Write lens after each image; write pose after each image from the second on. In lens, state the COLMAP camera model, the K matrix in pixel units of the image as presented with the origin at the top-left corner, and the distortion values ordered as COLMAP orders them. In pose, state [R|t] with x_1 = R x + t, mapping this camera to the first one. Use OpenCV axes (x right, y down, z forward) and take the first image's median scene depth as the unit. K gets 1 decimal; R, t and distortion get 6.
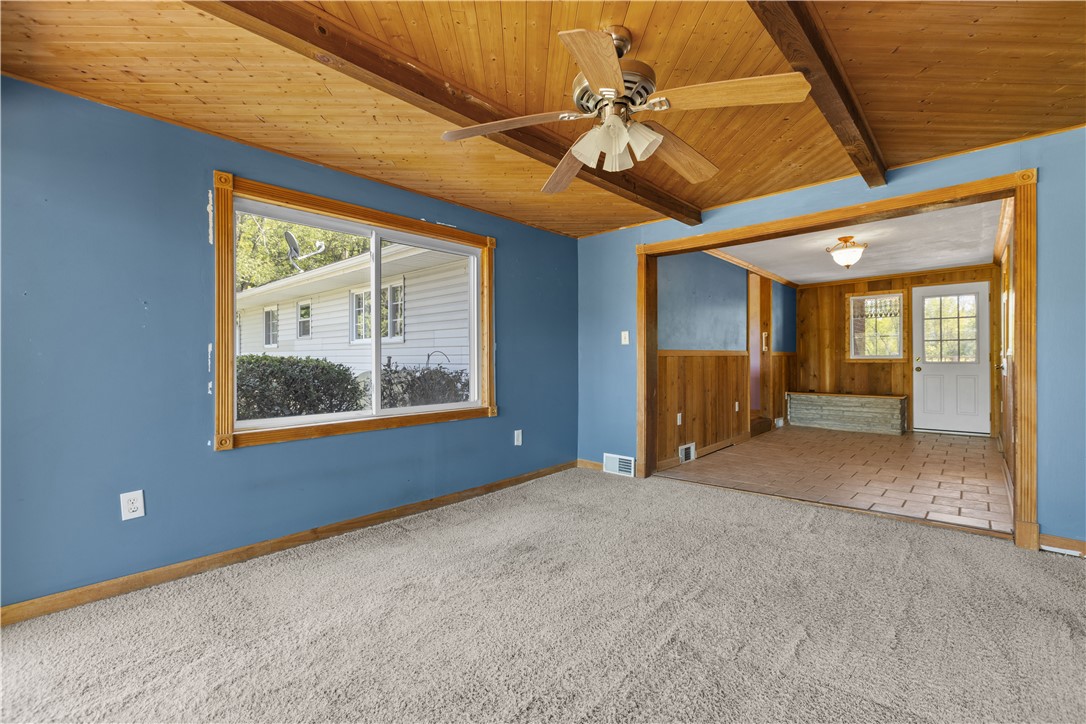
lens RADIAL K [[471.4, 0, 543.0], [0, 471.4, 358.7], [0, 0, 1]] dist [-0.001000, -0.000193]
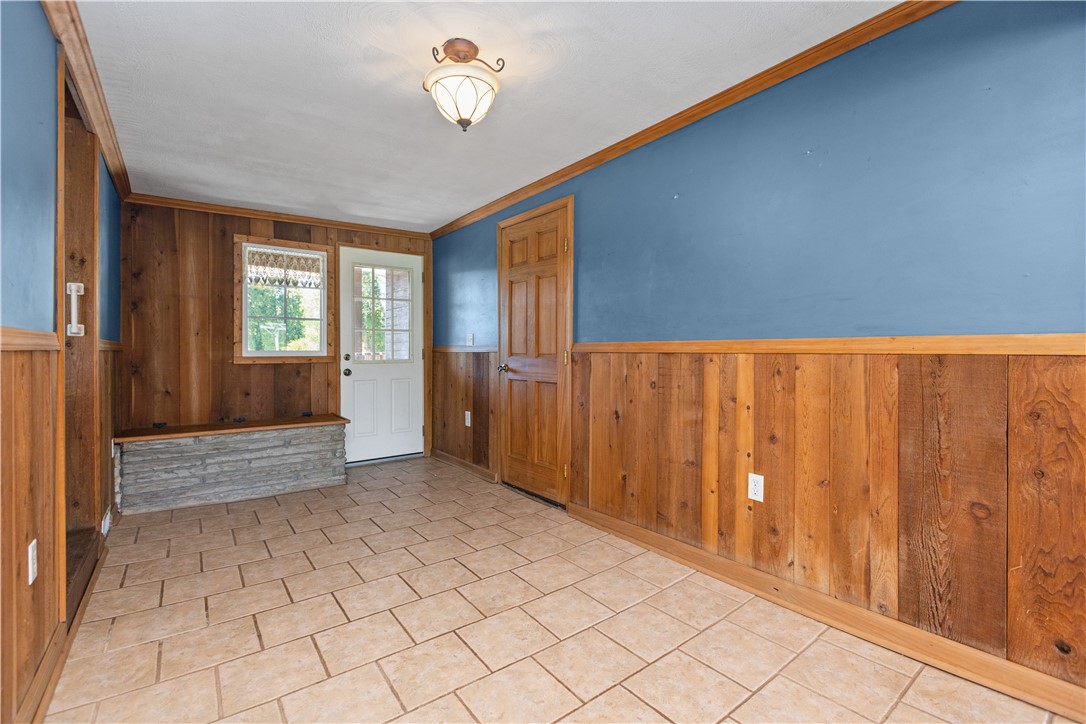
lens RADIAL K [[471.4, 0, 543.6], [0, 471.4, 352.4], [0, 0, 1]] dist [-0.001000, -0.000193]
pose [[0.173746, 0.001769, 0.984789, 0.189529], [-0.001977, 0.999997, -0.001447, -0.004850], [-0.984789, -0.001696, 0.173749, 0.593987]]
